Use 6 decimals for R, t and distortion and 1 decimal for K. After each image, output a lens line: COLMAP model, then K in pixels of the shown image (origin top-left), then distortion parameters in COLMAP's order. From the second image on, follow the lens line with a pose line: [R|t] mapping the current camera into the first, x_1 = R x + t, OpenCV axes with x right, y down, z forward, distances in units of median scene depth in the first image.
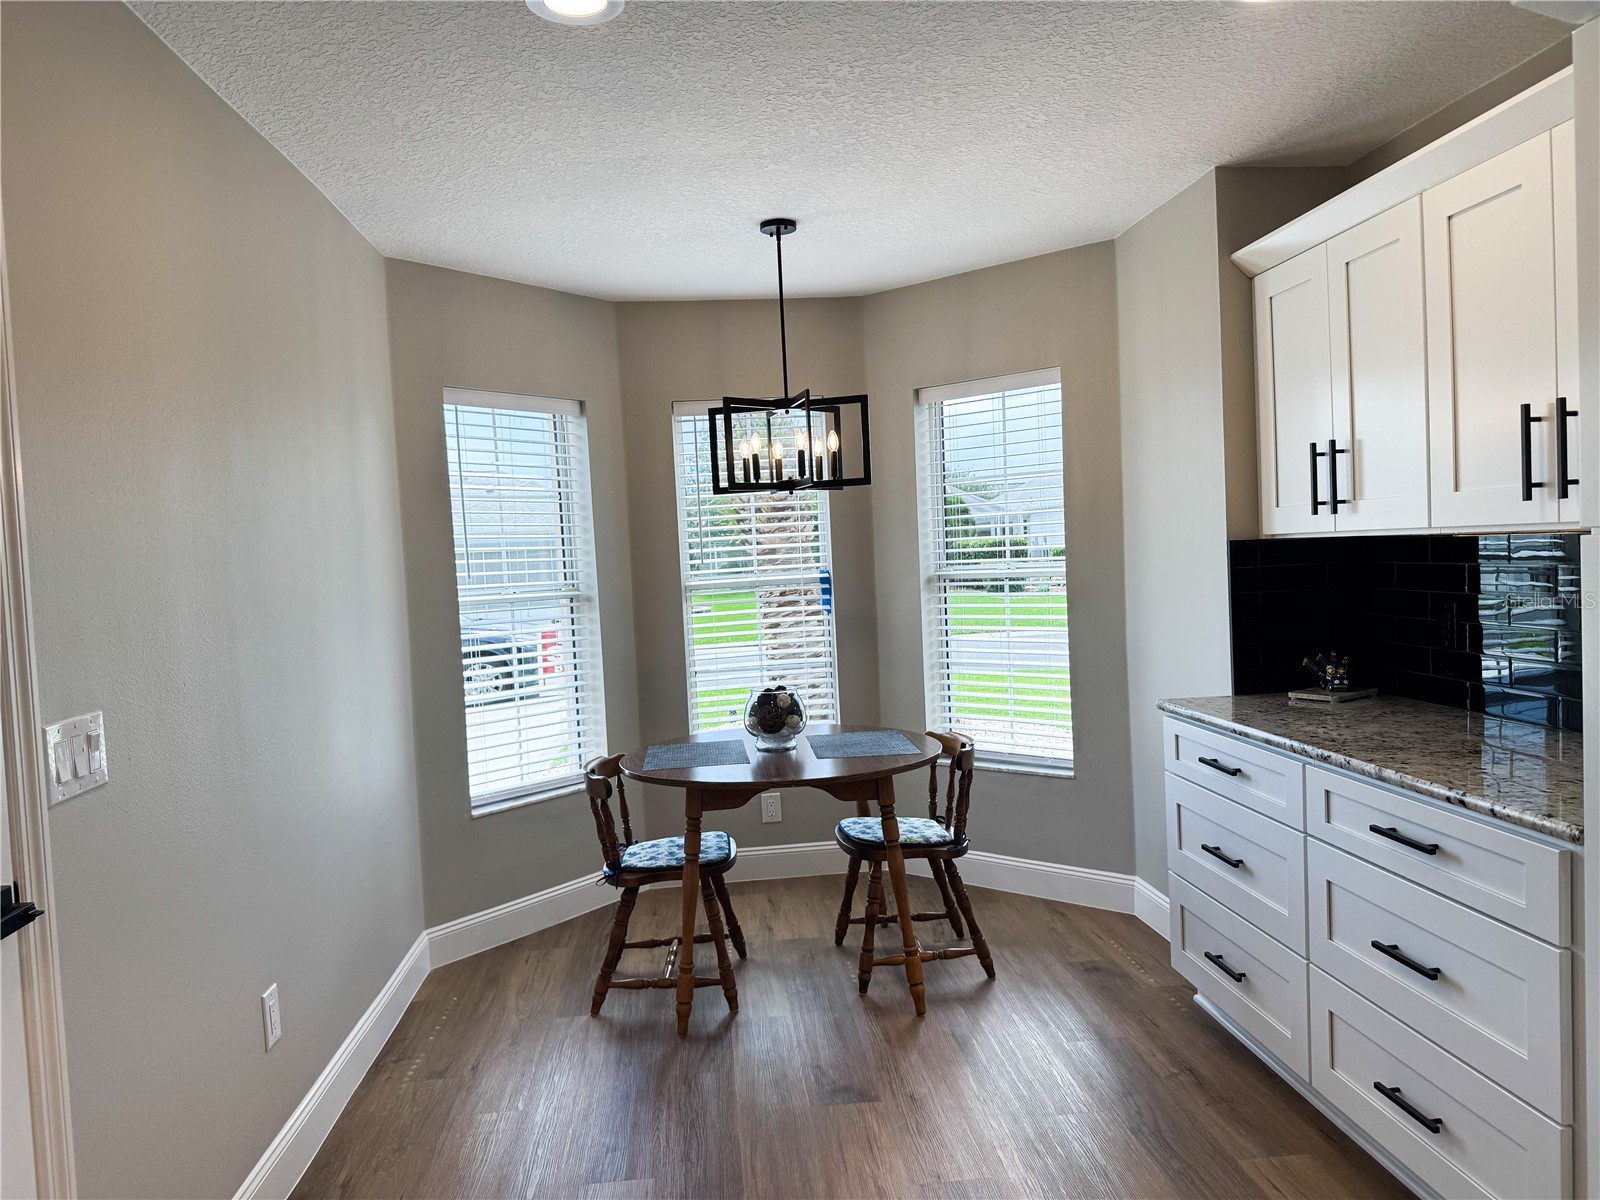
lens RADIAL K [[1108.2, 0, 800.0], [0, 1108.2, 600.0], [0, 0, 1]] dist [0.146587, -0.252453]
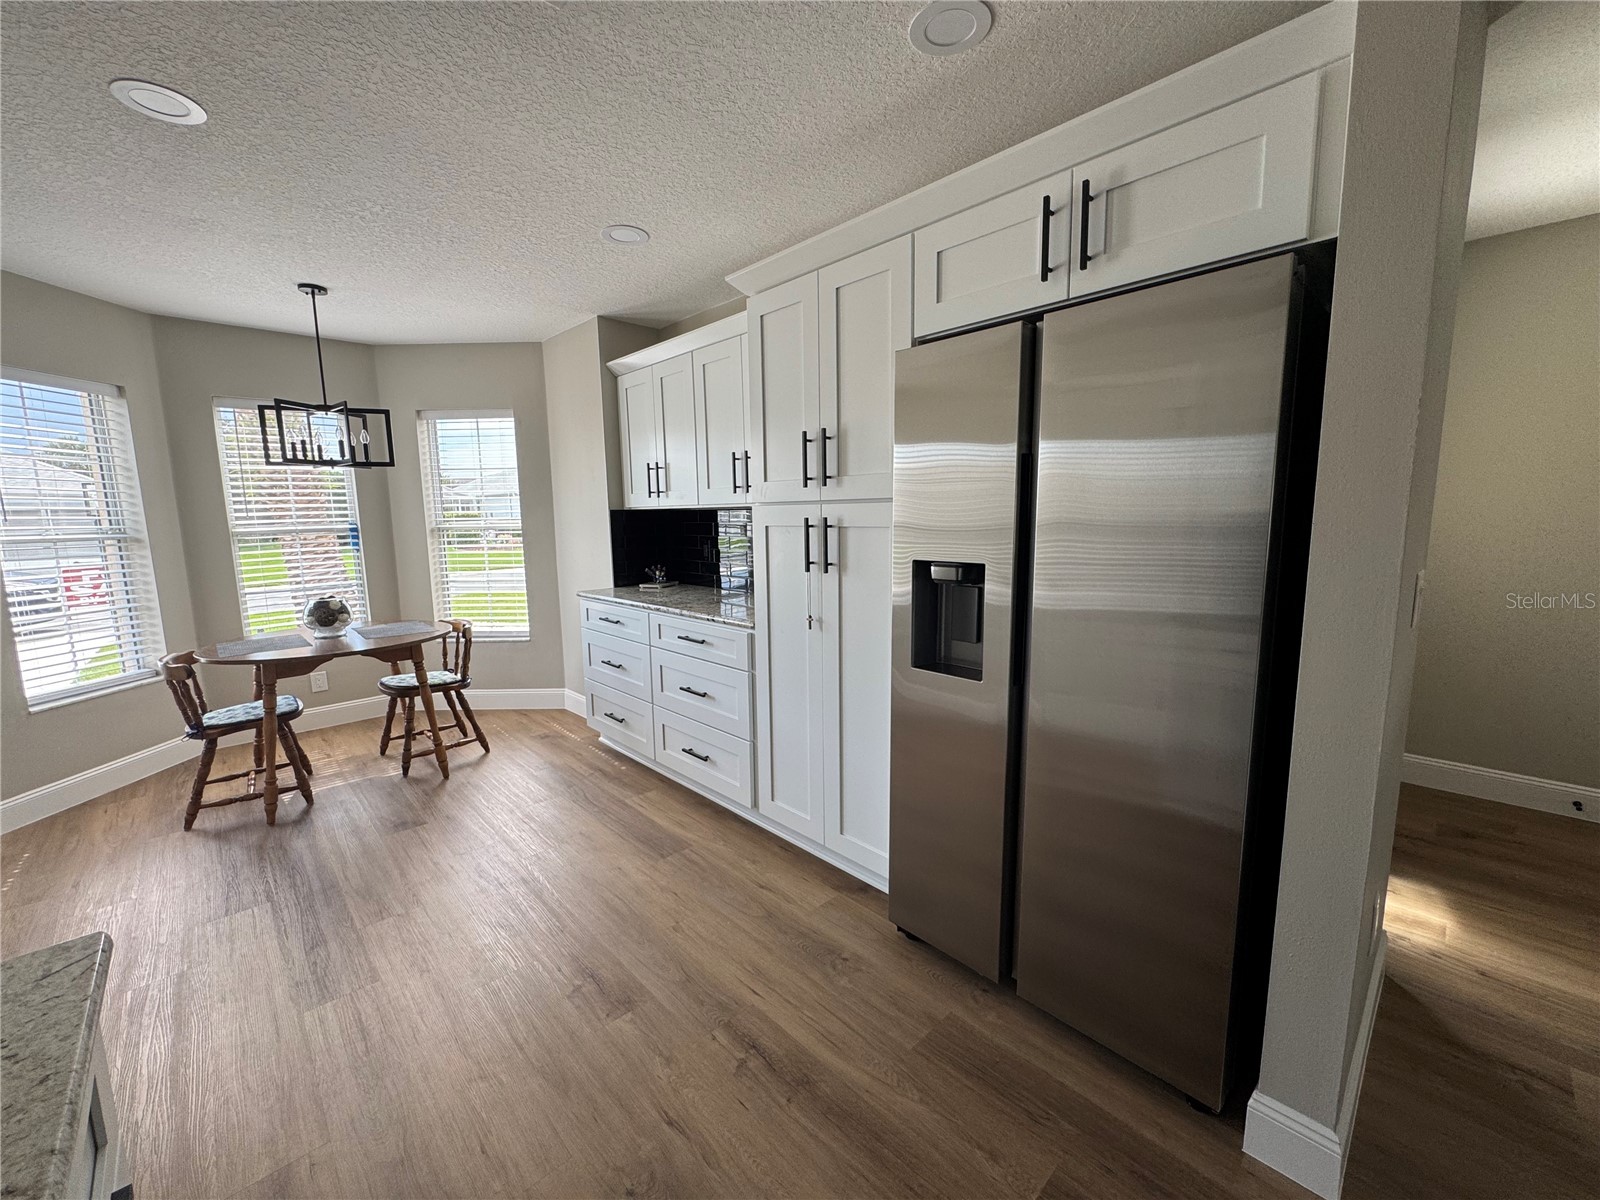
lens RADIAL K [[645.5, 0, 800.0], [0, 645.5, 600.0], [0, 0, 1]] dist [0.000354, 0.000055]
pose [[0.786869, -0.050629, 0.615040, -0.058413], [0.007211, 0.997315, 0.072870, 0.023707], [-0.617079, -0.052904, 0.785121, -0.099210]]
